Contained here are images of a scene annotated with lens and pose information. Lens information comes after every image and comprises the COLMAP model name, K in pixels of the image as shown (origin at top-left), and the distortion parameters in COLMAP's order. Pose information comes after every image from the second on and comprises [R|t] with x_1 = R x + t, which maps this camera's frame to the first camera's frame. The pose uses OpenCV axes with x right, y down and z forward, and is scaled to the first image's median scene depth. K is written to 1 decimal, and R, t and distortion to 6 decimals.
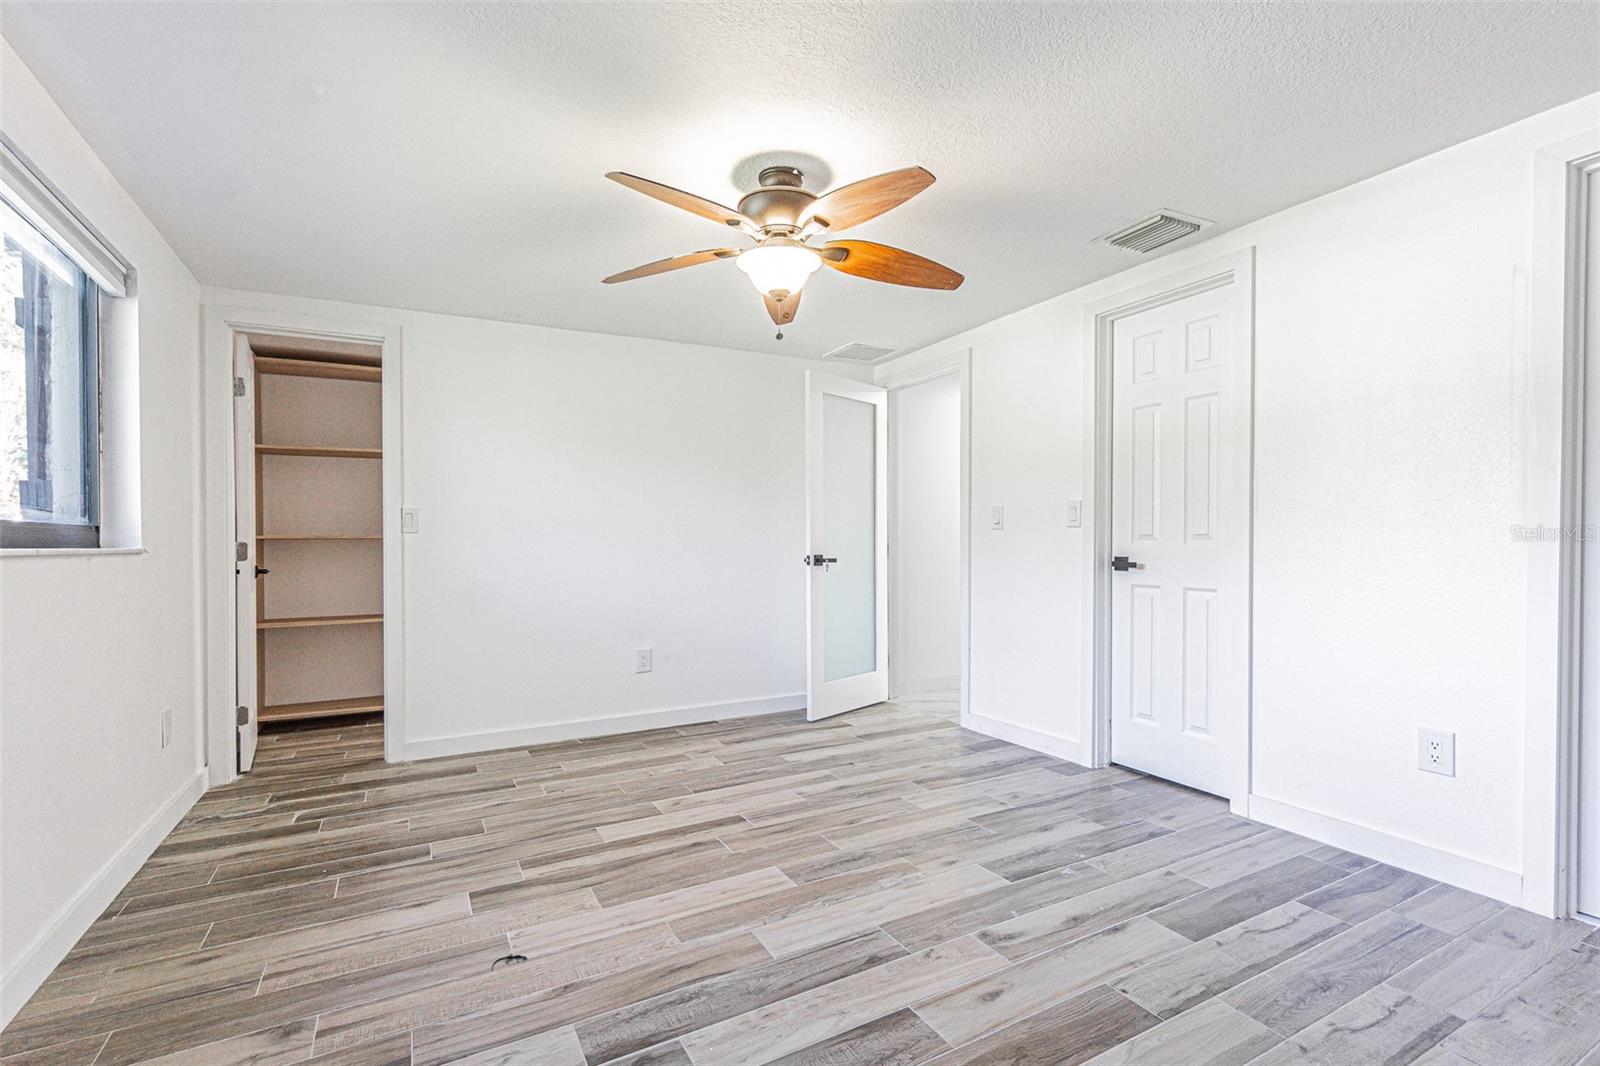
lens RADIAL K [[696.8, 0, 787.5], [0, 696.8, 540.1], [0, 0, 1]] dist [-0.001981, 0.001164]
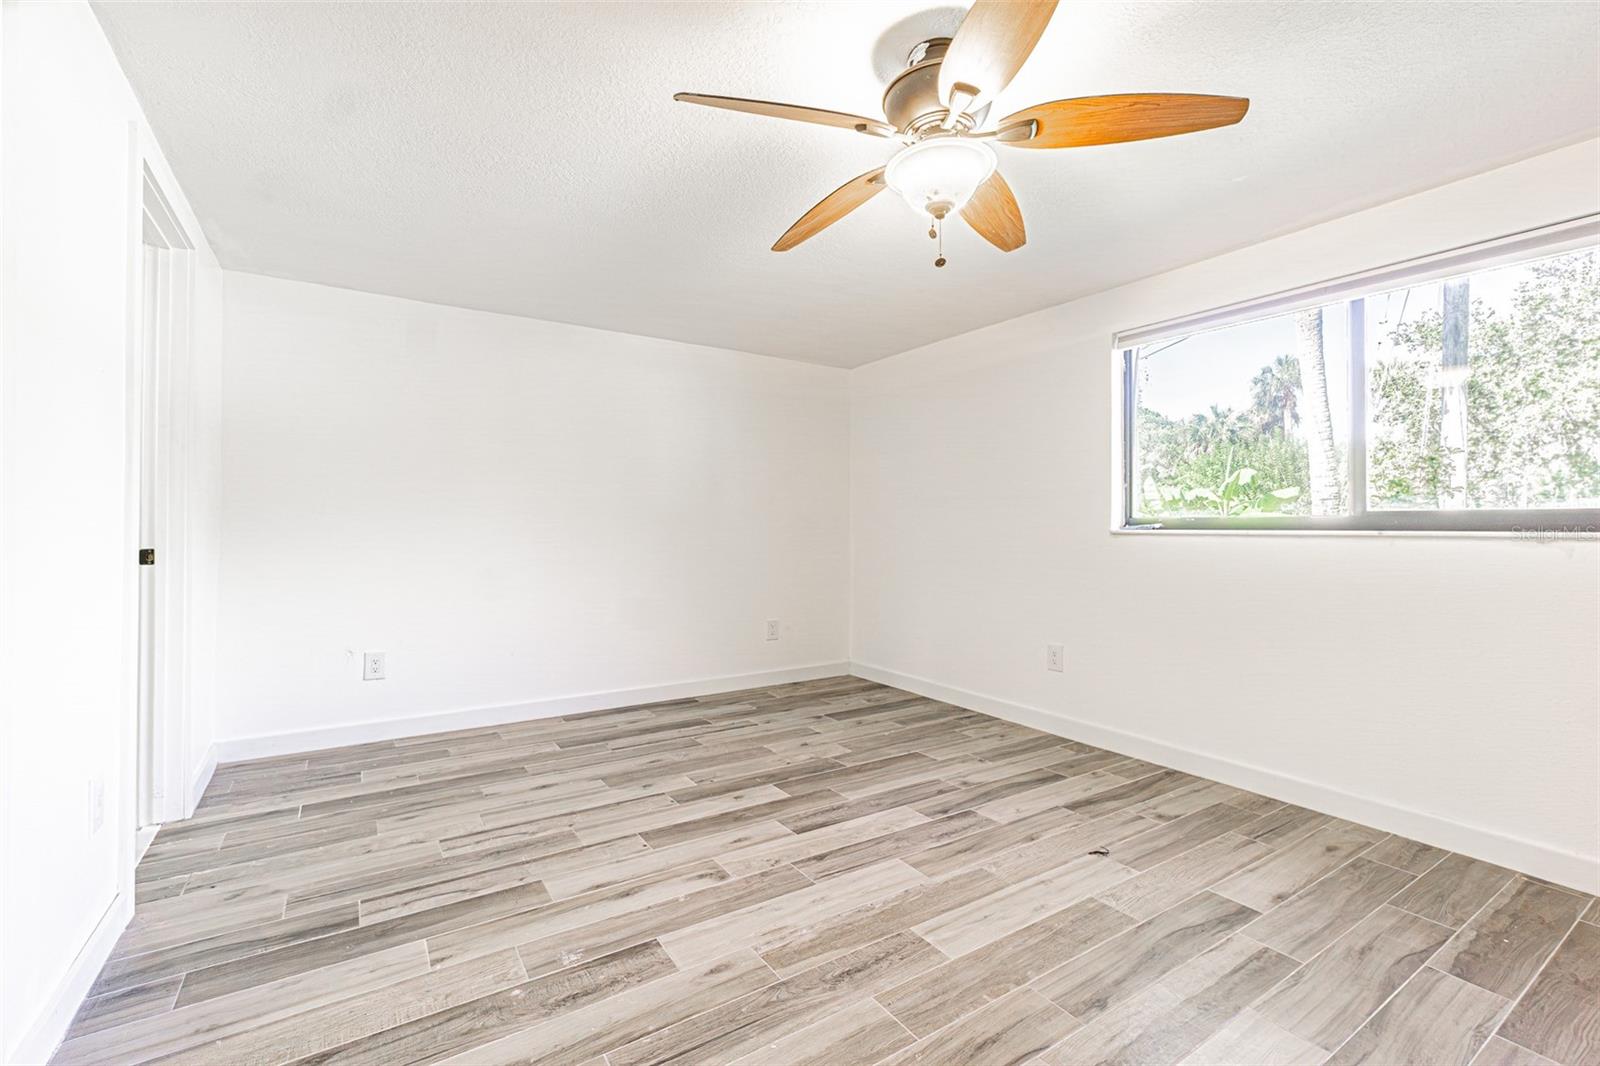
lens RADIAL K [[696.8, 0, 802.3], [0, 696.8, 533.0], [0, 0, 1]] dist [-0.001981, 0.001164]
pose [[-0.994590, 0.002812, -0.103845, 0.260936], [0.002754, 0.999996, 0.000706, 0.008420], [0.103847, 0.000416, -0.994593, 2.059559]]
